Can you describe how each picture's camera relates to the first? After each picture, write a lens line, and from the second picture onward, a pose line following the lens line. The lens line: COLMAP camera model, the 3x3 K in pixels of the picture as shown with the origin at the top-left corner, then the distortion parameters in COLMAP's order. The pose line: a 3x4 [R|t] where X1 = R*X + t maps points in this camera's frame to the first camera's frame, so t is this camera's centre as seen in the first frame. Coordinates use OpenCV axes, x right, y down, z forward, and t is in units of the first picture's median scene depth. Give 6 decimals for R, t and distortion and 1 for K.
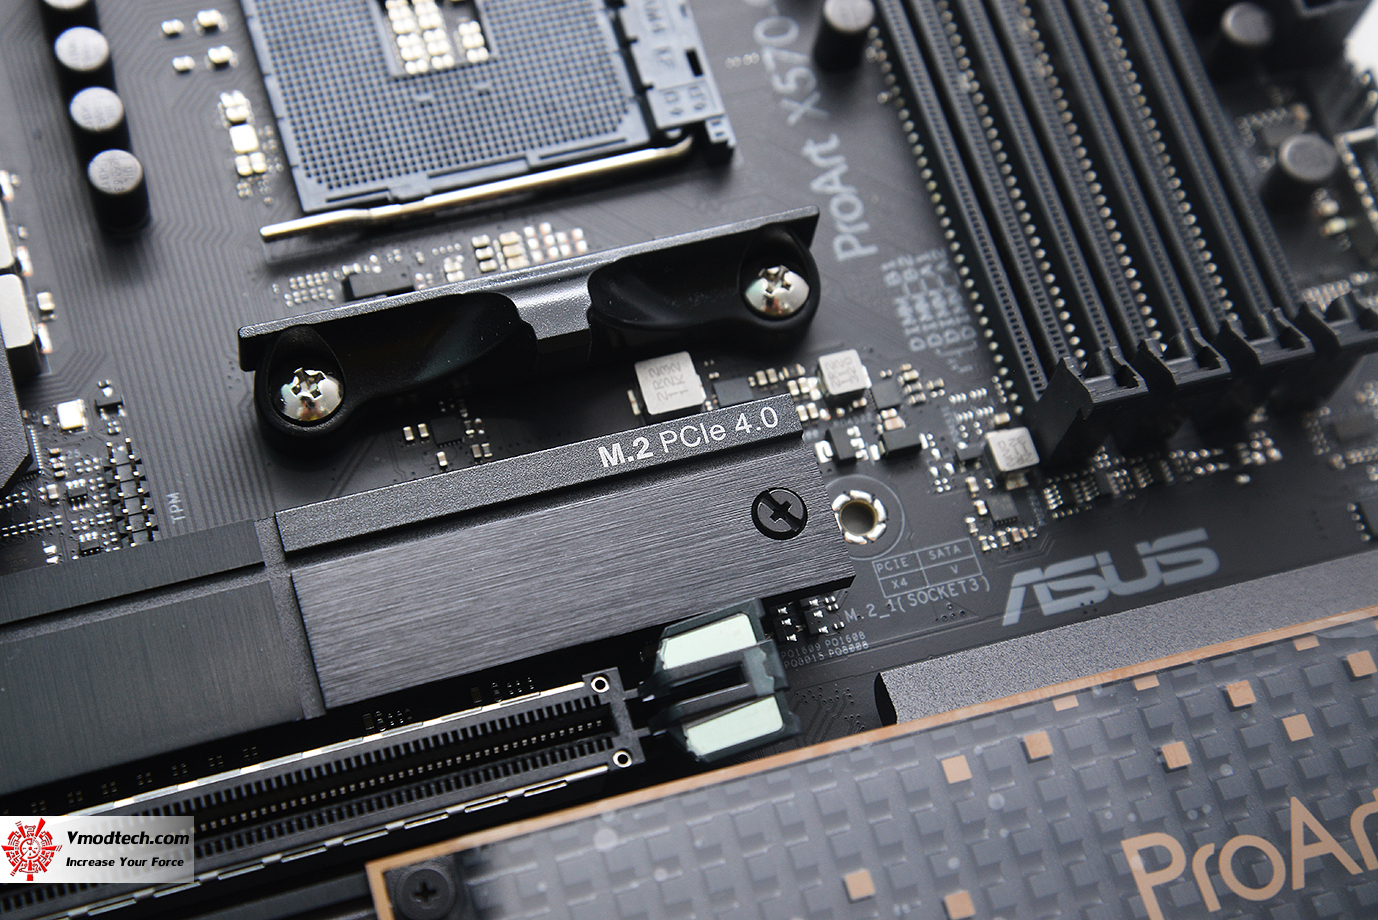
lens RADIAL K [[2607.0, 0, 679.5], [0, 2607.0, 455.6], [0, 0, 1]] dist [0.281588, 0.075741]
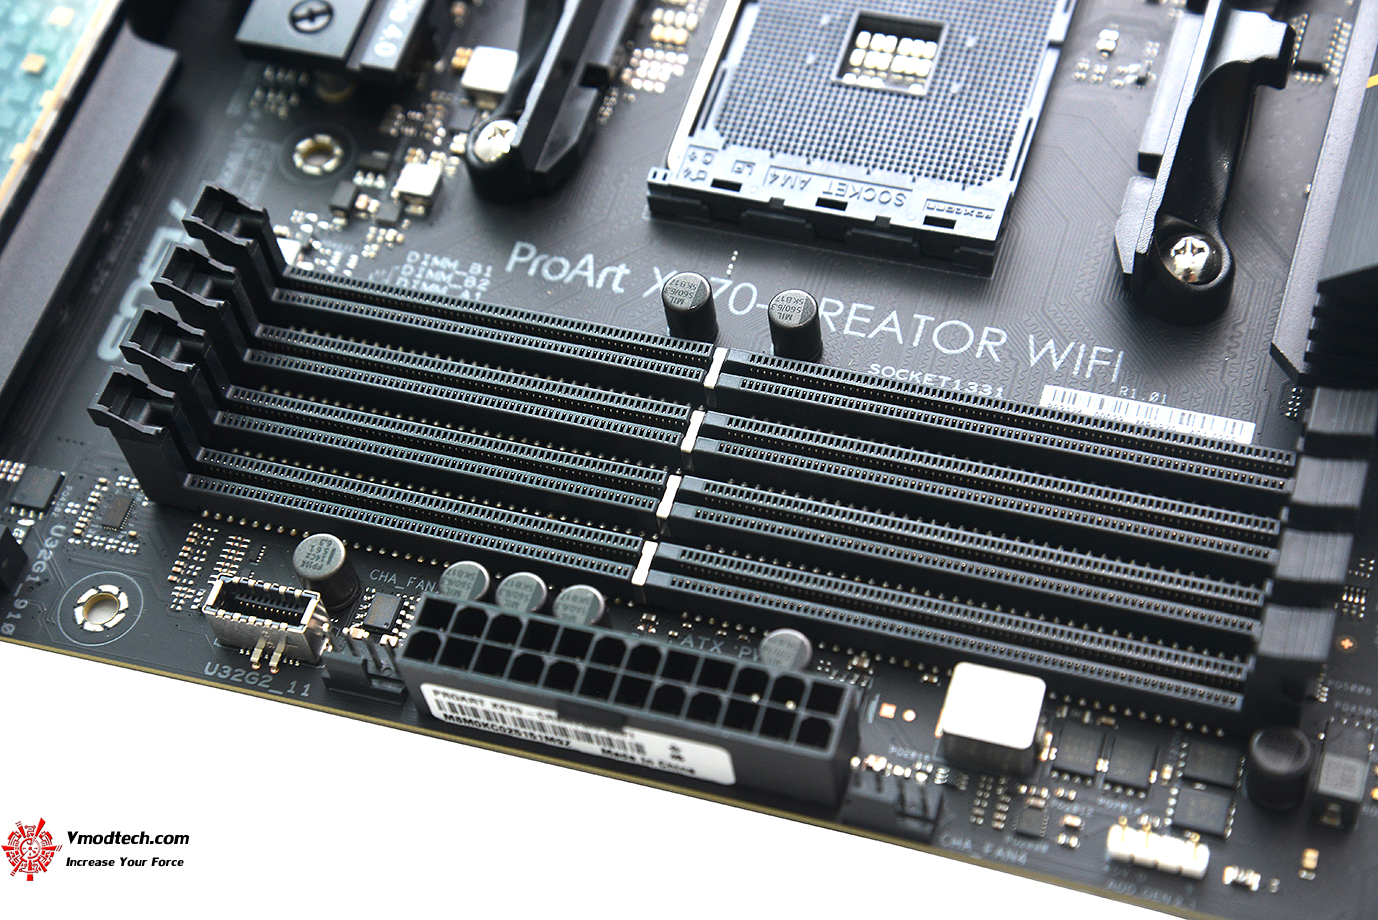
lens RADIAL K [[2607.0, 0, 679.5], [0, 2607.0, 455.6], [0, 0, 1]] dist [0.281588, 0.075741]
pose [[-0.571134, 0.664217, -0.482309, 0.652367], [-0.723005, -0.128841, 0.678722, -0.940303], [0.388678, 0.736353, 0.553818, 0.496883]]
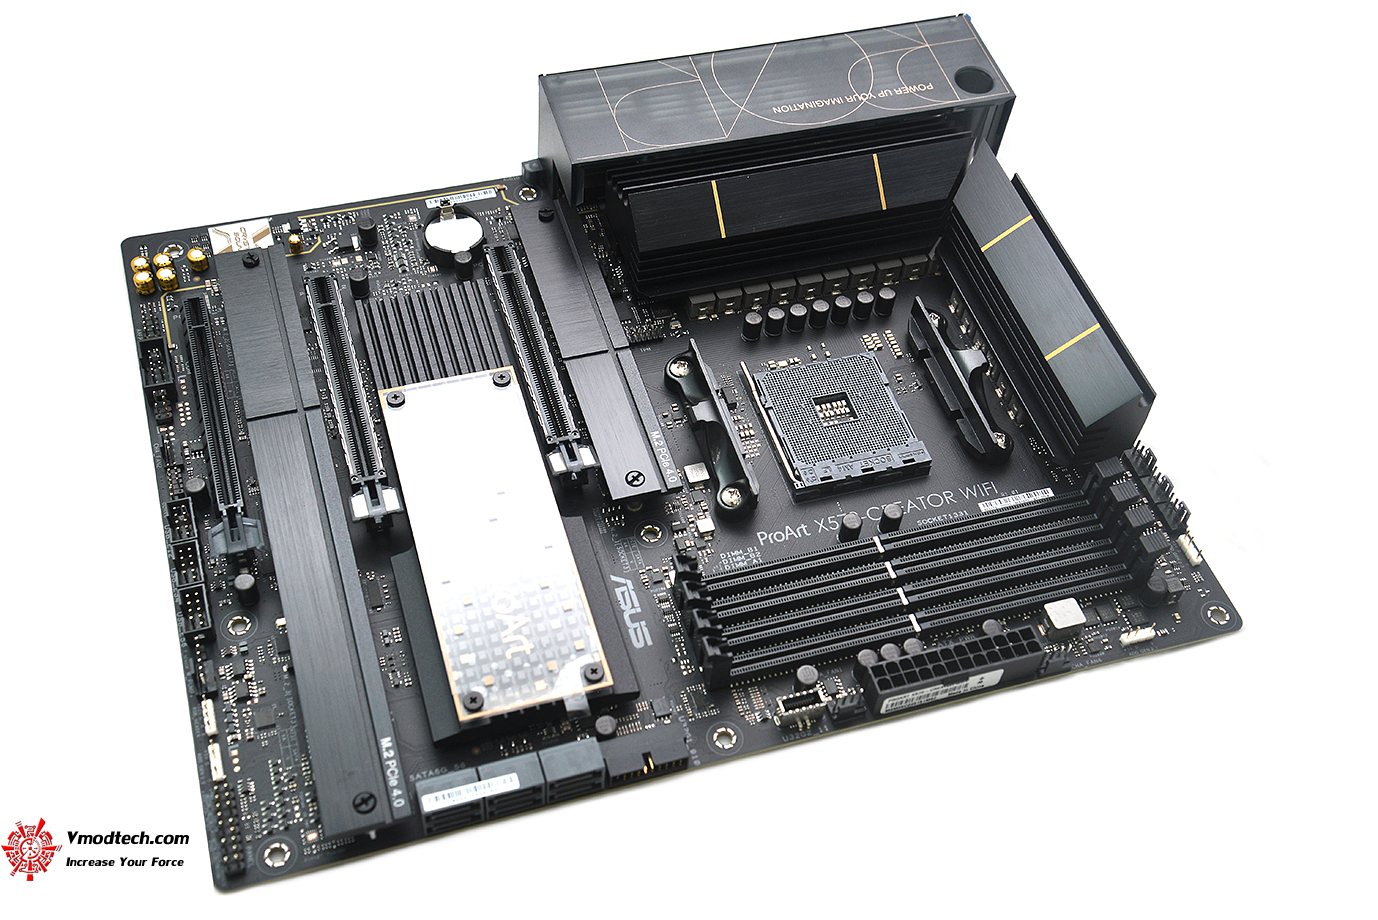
lens RADIAL K [[1574.8, 0, 674.9], [0, 1574.8, 461.9], [0, 0, 1]] dist [0.108256, 0.006179]
pose [[0.010324, 0.725877, -0.687747, 1.155975], [-0.934993, 0.250851, 0.250723, -0.435060], [0.354516, 0.640450, 0.681280, -0.167740]]
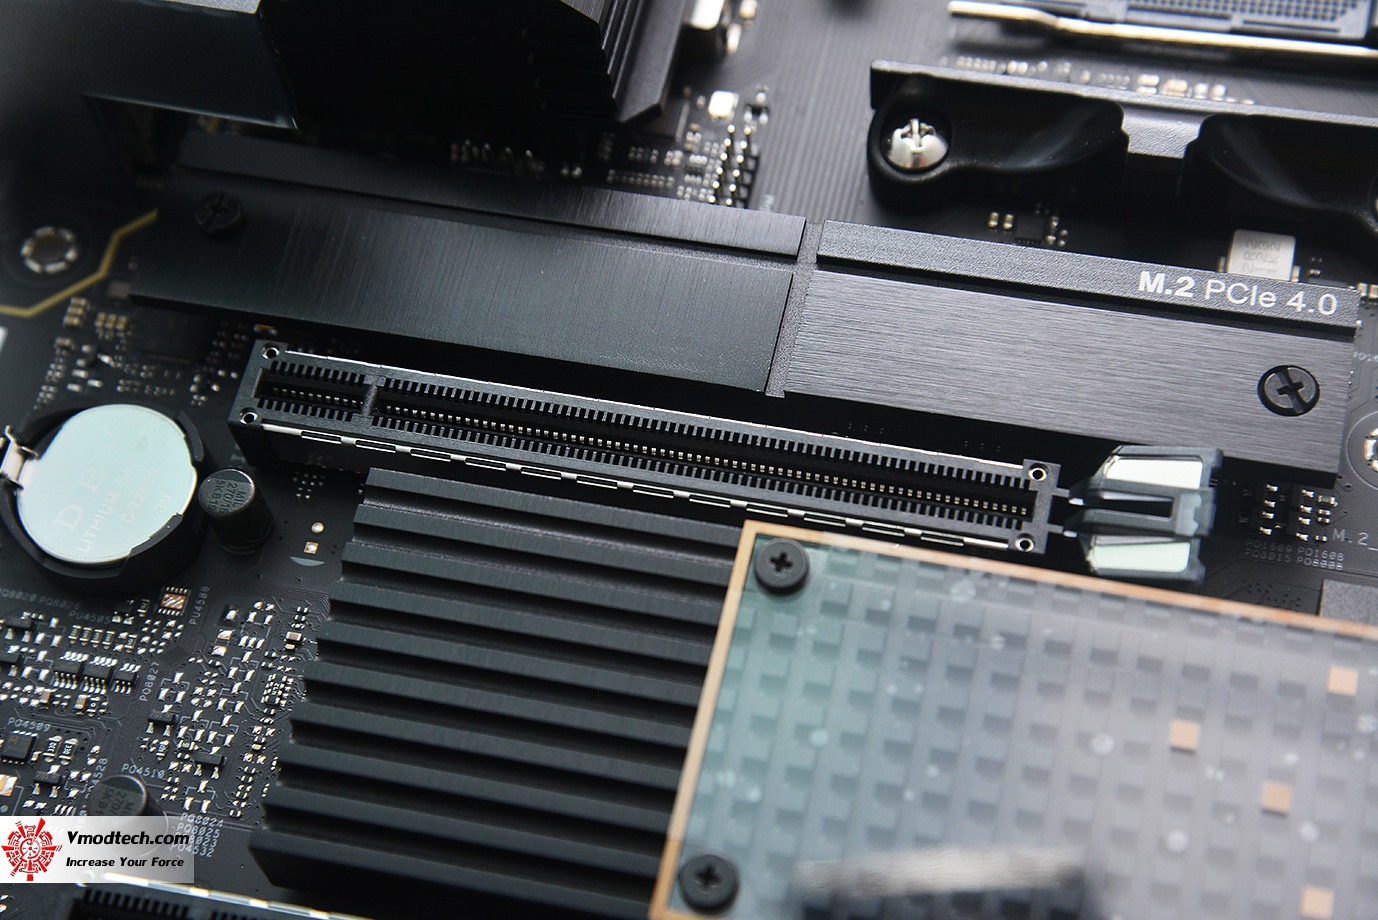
lens RADIAL K [[2607.0, 0, 679.5], [0, 2607.0, 455.6], [0, 0, 1]] dist [0.281588, 0.075741]
pose [[0.848220, 0.348368, -0.398952, 0.233793], [-0.377430, 0.926018, 0.006145, 0.117233], [0.371578, 0.145364, 0.916951, 0.021130]]
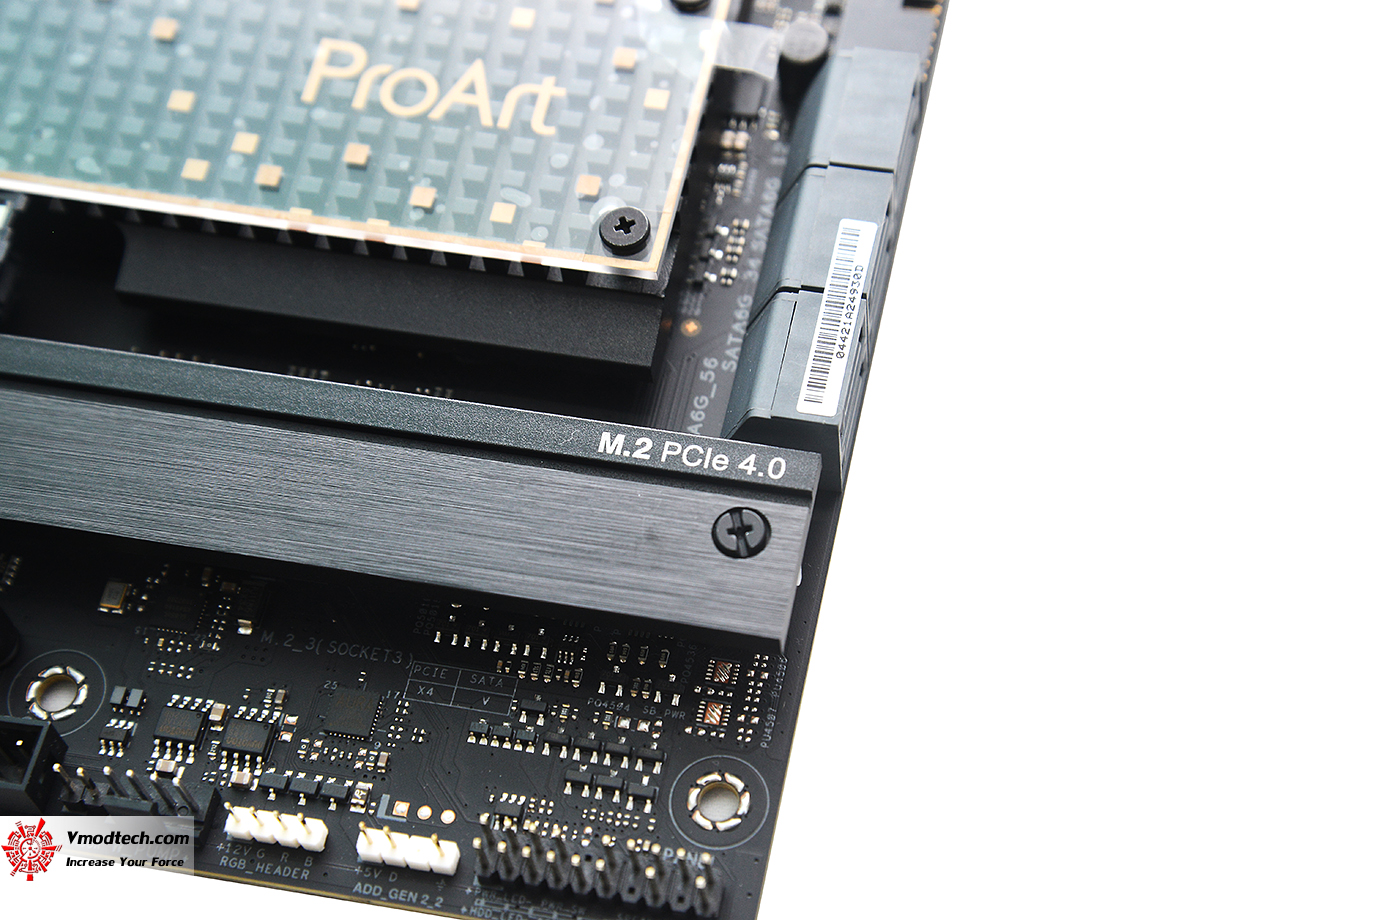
lens RADIAL K [[2607.0, 0, 679.5], [0, 2607.0, 455.6], [0, 0, 1]] dist [0.281588, 0.075741]
pose [[0.852340, 0.329104, -0.406457, 0.748617], [-0.369552, 0.928930, -0.022807, 0.256817], [0.370064, 0.169646, 0.913385, 0.037495]]
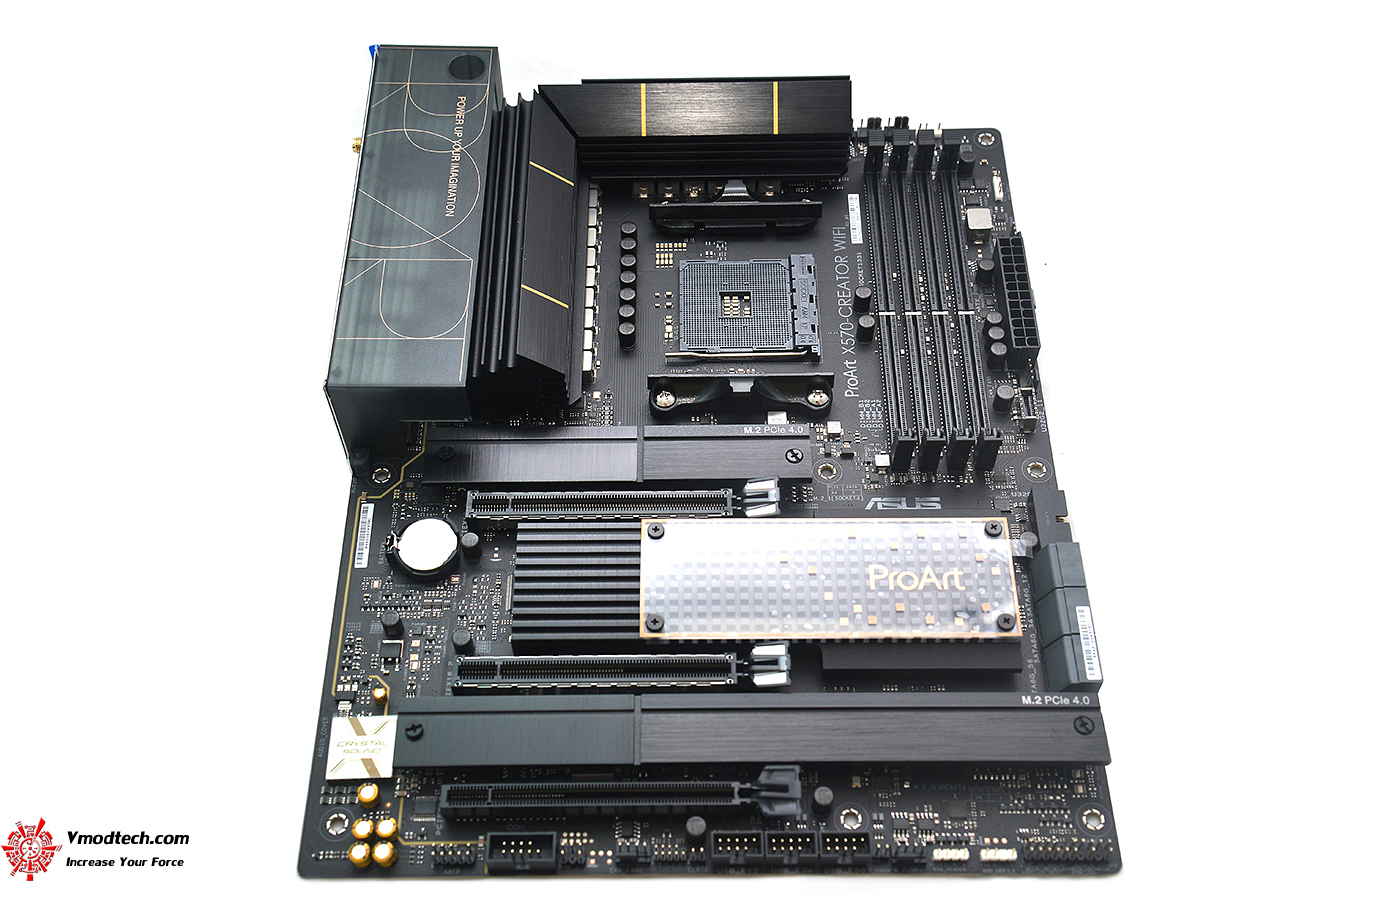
lens RADIAL K [[1526.6, 0, 682.9], [0, 1526.6, 456.4], [0, 0, 1]] dist [0.091228, 0.010708]
pose [[0.950157, 0.175744, -0.257519, 0.369084], [-0.216813, 0.966020, -0.140703, 0.298058], [0.224041, 0.189523, 0.955974, -0.767761]]
